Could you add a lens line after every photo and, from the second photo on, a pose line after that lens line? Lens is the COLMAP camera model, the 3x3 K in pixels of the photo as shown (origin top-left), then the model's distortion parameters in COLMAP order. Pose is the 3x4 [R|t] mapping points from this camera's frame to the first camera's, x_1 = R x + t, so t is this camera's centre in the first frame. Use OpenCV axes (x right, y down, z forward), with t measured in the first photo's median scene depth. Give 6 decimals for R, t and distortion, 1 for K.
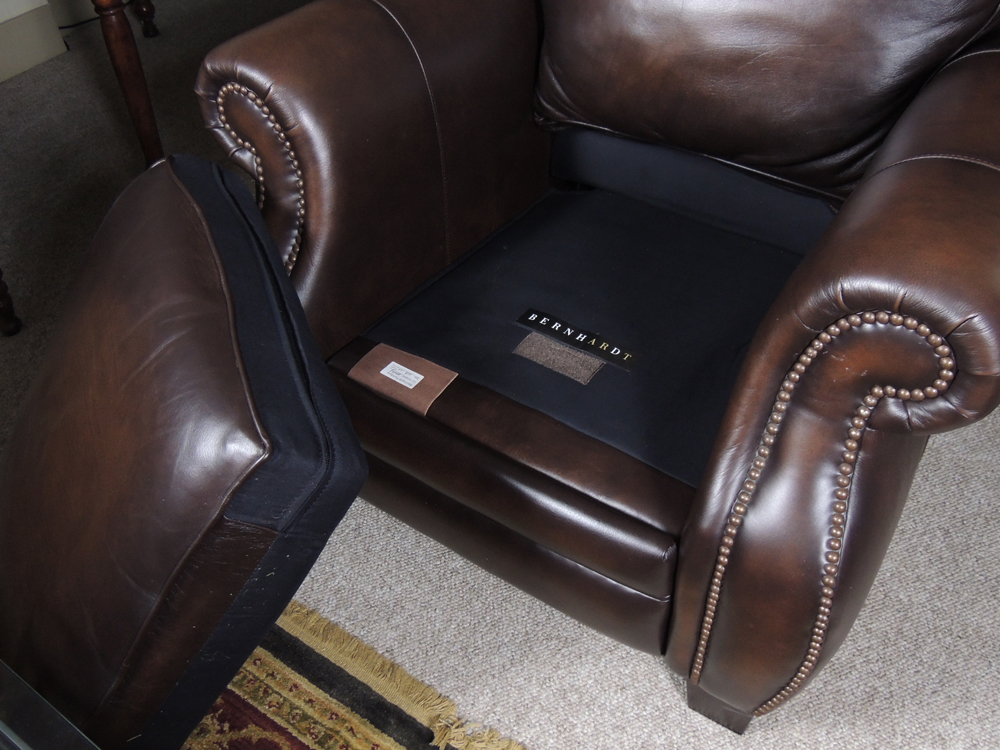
lens RADIAL K [[939.4, 0, 500.0], [0, 939.4, 375.0], [0, 0, 1]] dist [-0.011315, -0.014199]
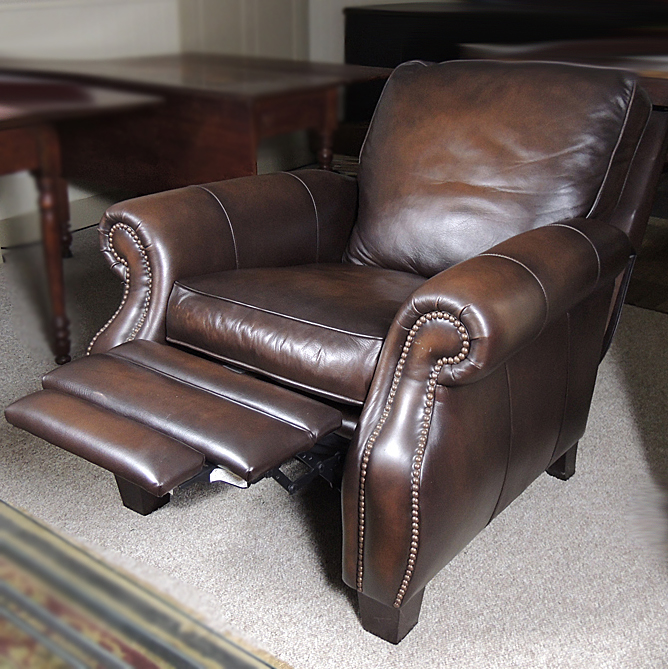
lens RADIAL K [[969.9, 0, 334.0], [0, 969.9, 334.5], [0, 0, 1]] dist [-0.000084, 0.028910]
pose [[0.996942, 0.057737, -0.052661, 0.219506], [-0.072845, 0.930579, -0.358771, 0.497154], [0.028291, 0.361510, 0.931939, -0.597000]]
